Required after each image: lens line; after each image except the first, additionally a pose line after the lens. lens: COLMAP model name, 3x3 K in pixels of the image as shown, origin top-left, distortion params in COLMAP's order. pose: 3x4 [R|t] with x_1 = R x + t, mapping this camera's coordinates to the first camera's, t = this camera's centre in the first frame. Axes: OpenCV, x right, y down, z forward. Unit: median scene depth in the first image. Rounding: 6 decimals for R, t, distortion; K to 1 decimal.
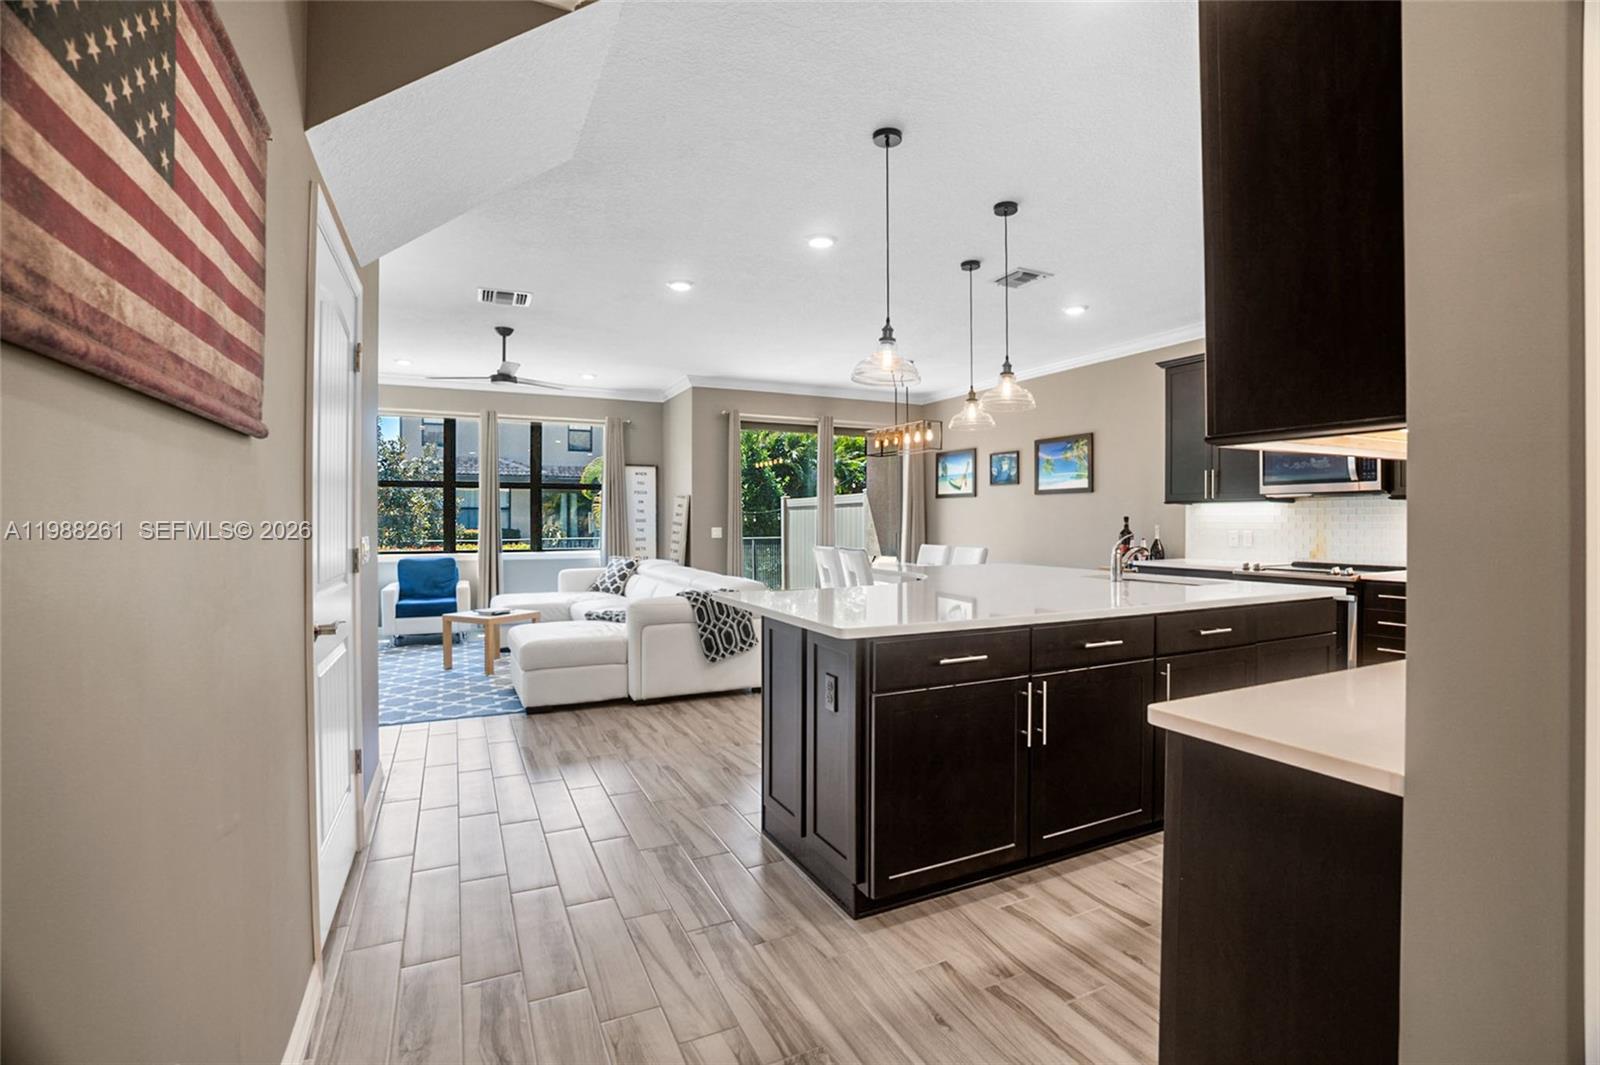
lens RADIAL K [[741.7, 0, 799.5], [0, 741.7, 522.7], [0, 0, 1]] dist [-0.066576, 0.022726]
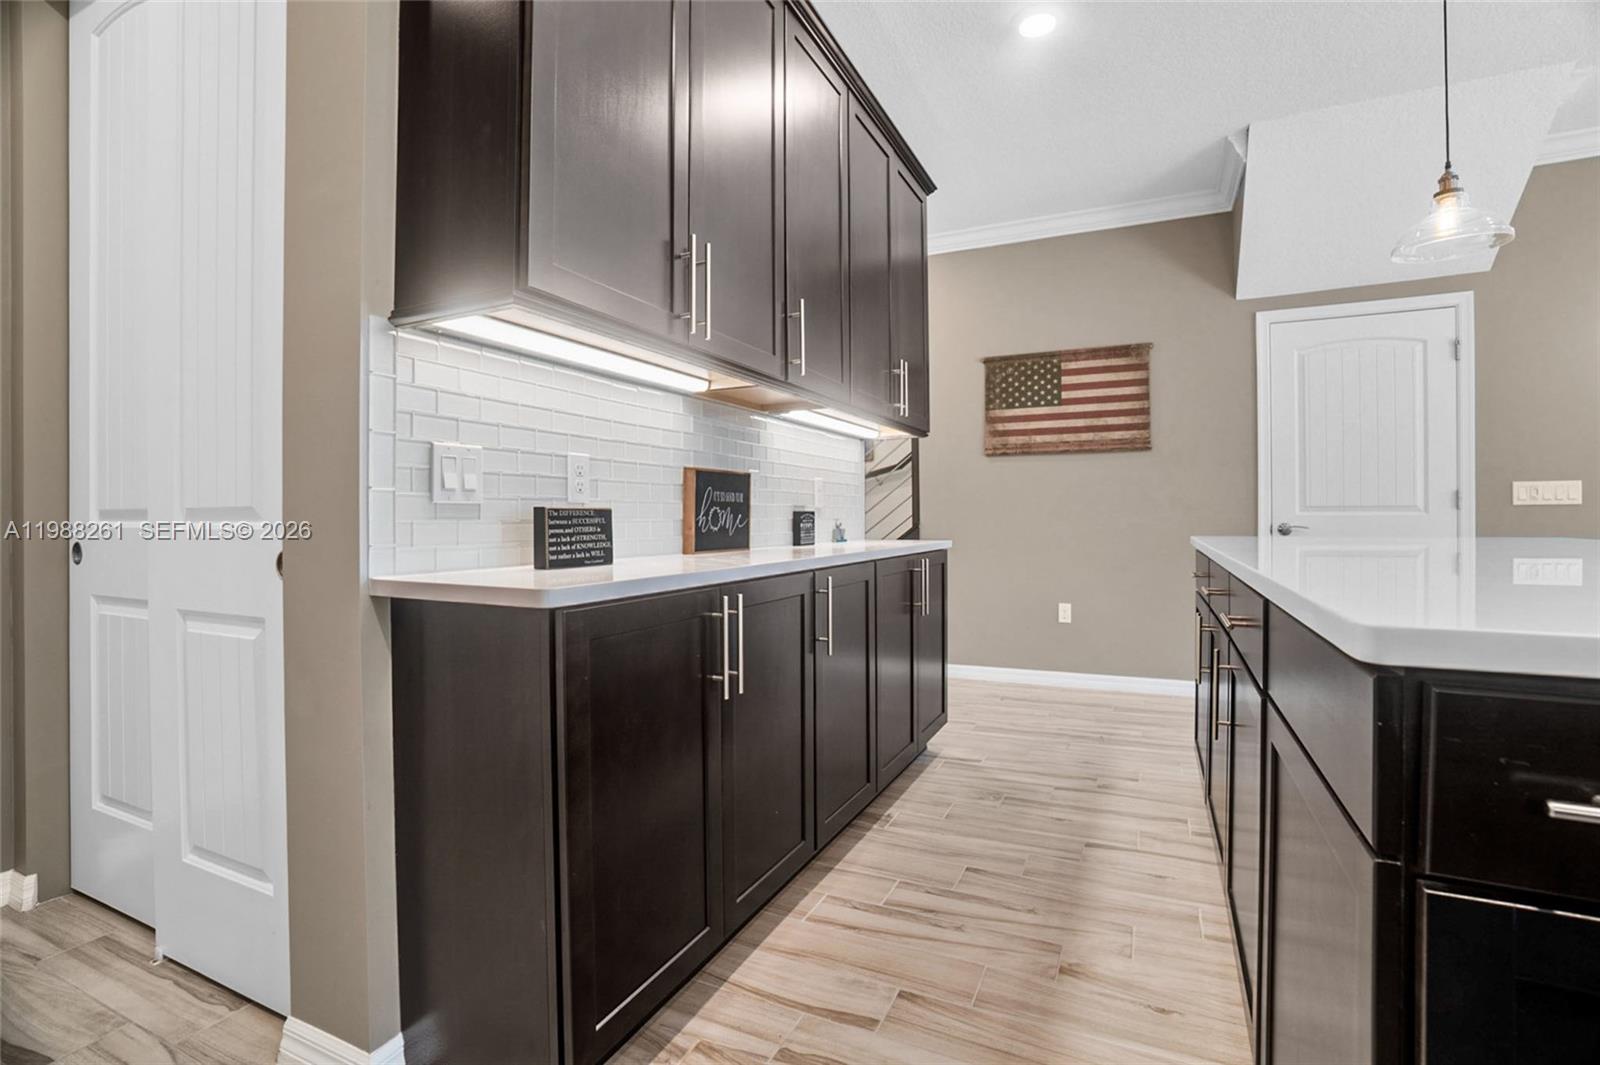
lens RADIAL K [[741.7, 0, 812.1], [0, 741.7, 514.4], [0, 0, 1]] dist [-0.066576, 0.022726]
pose [[-0.770712, 0.002240, -0.637180, 0.408355], [0.003946, 0.999991, -0.001258, 0.027060], [0.637172, -0.003484, -0.770714, 0.440213]]
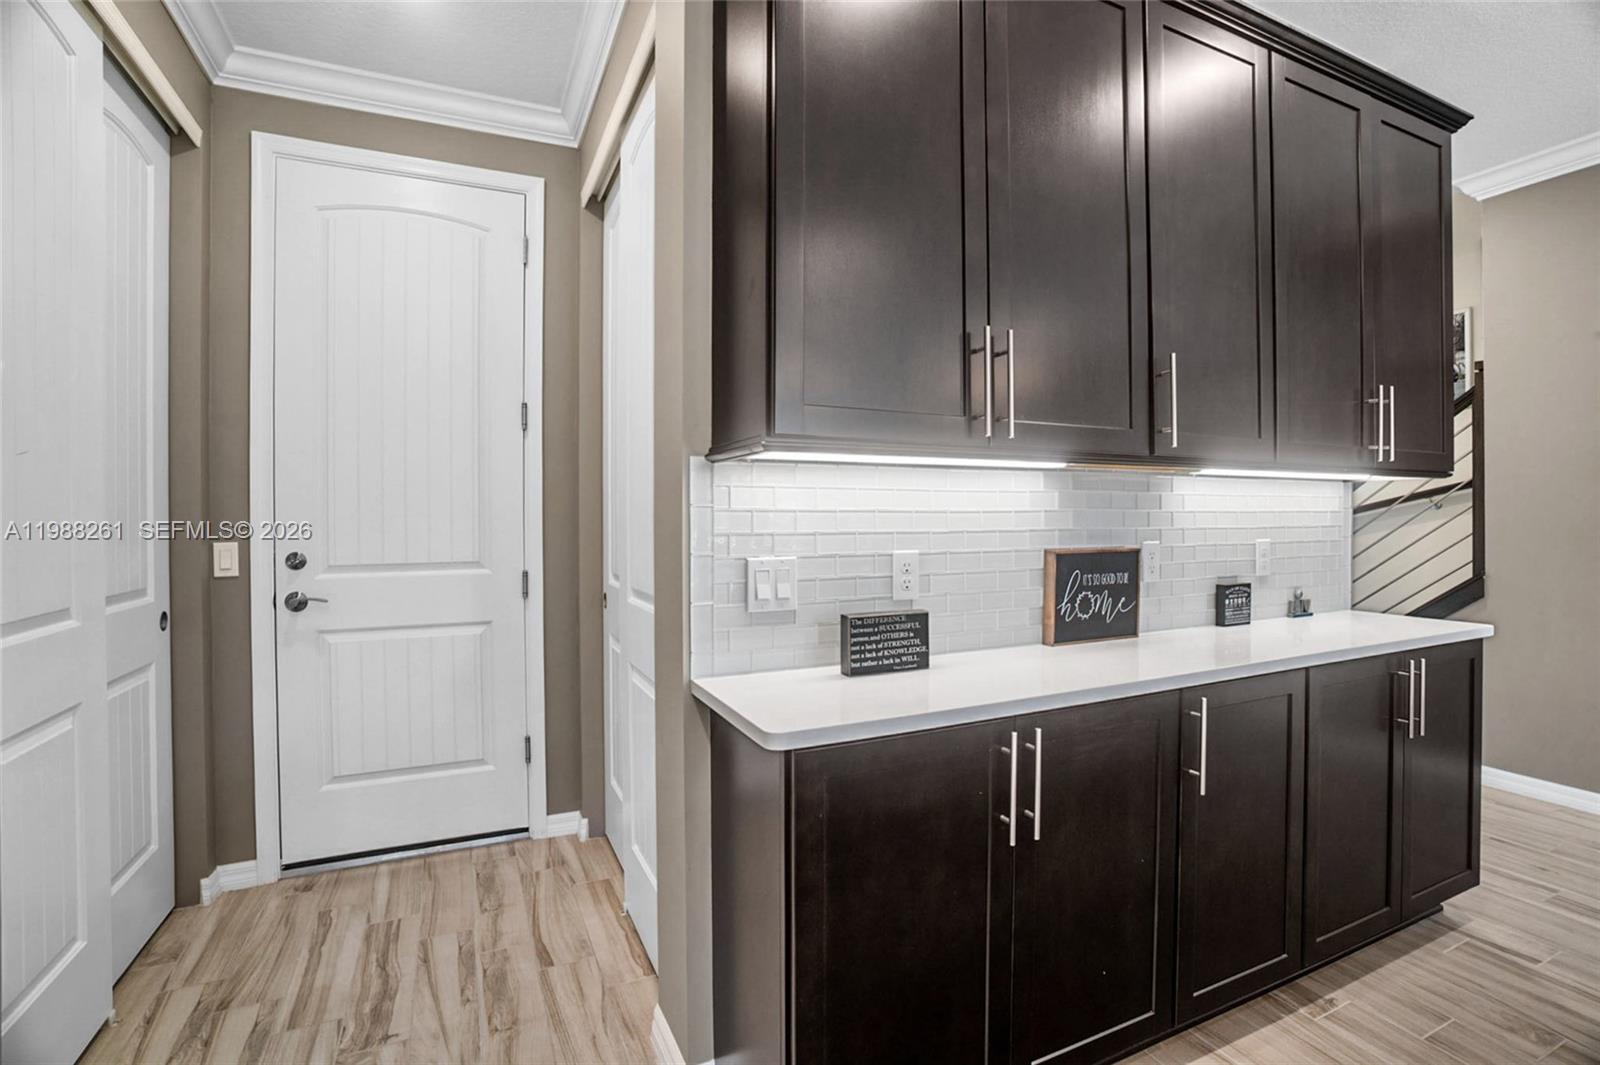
lens RADIAL K [[741.7, 0, 799.3], [0, 741.7, 520.6], [0, 0, 1]] dist [-0.066576, 0.022726]
pose [[-0.999993, 0.002047, 0.003234, 0.352384], [0.002076, 0.999958, 0.008893, -0.002884], [-0.003216, 0.008900, -0.999955, 0.447328]]
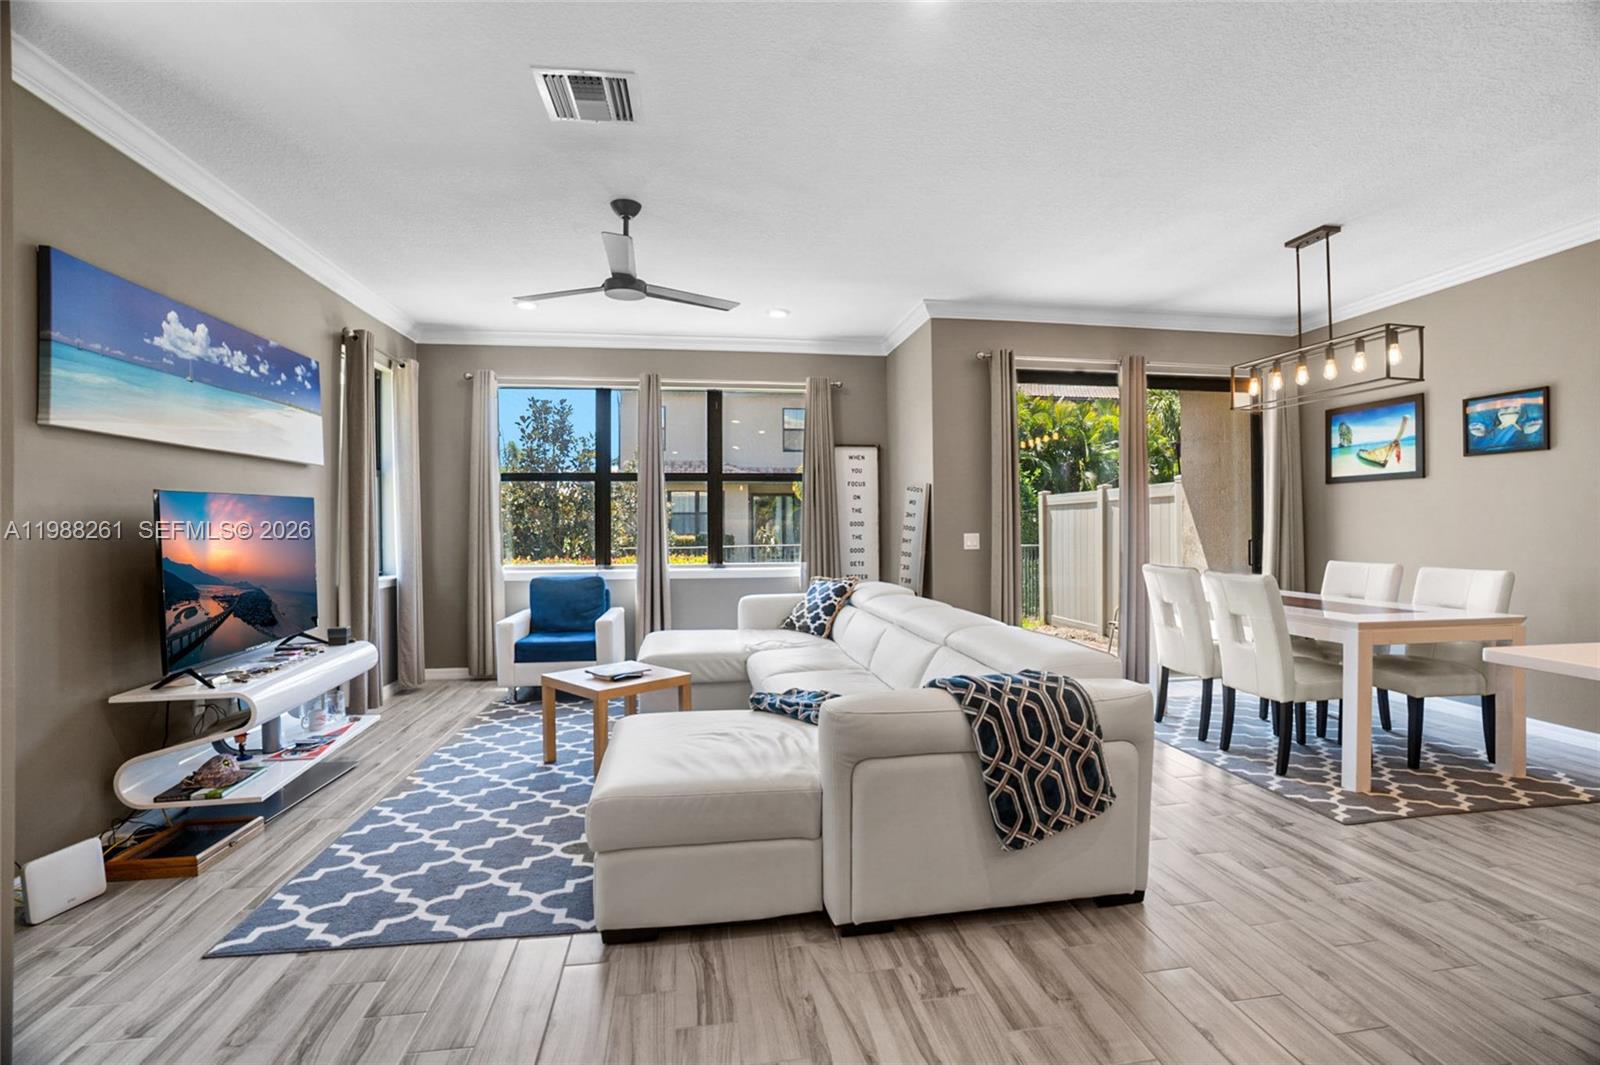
lens RADIAL K [[741.7, 0, 804.3], [0, 741.7, 519.2], [0, 0, 1]] dist [-0.066576, 0.022726]
pose [[0.958971, -0.008079, -0.283390, -0.074463], [0.004851, 0.999915, -0.012088, 0.001349], [0.283463, 0.010217, 0.958929, 0.366862]]
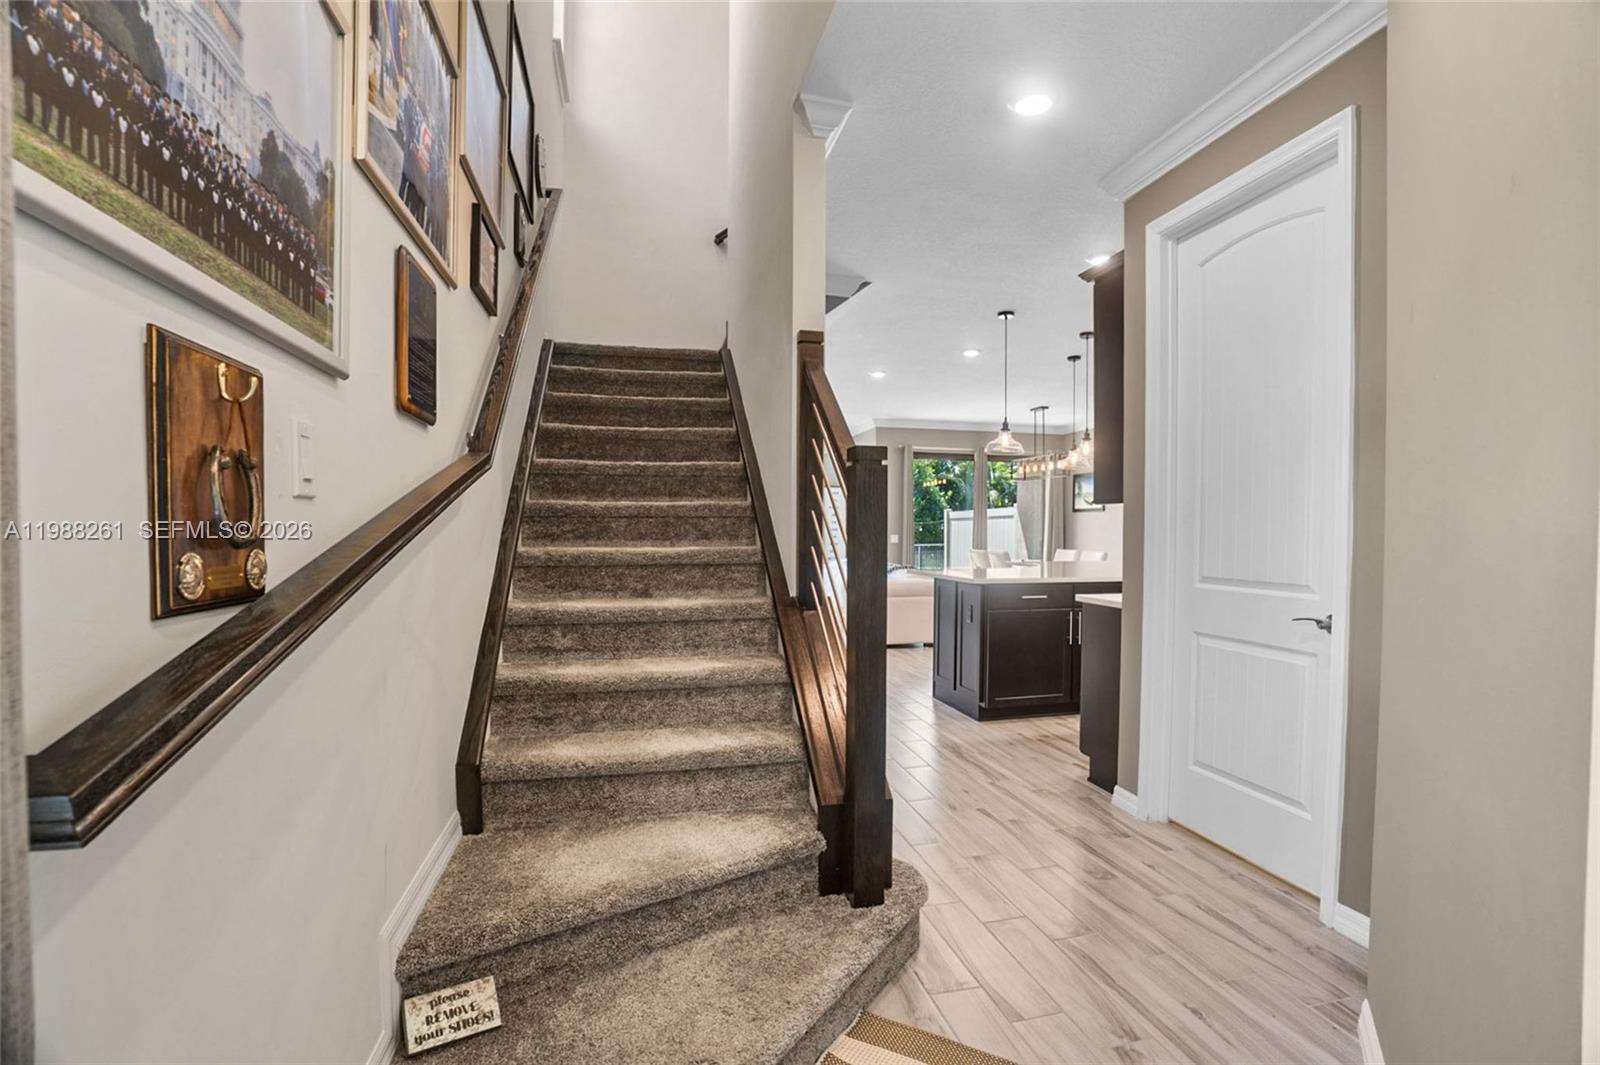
lens RADIAL K [[741.7, 0, 804.0], [0, 741.7, 550.3], [0, 0, 1]] dist [-0.066576, 0.022726]
pose [[0.977633, 0.009124, -0.210121, 0.007552], [-0.003924, 0.999676, 0.025149, 0.001692], [0.210283, -0.023762, 0.977352, -0.336284]]
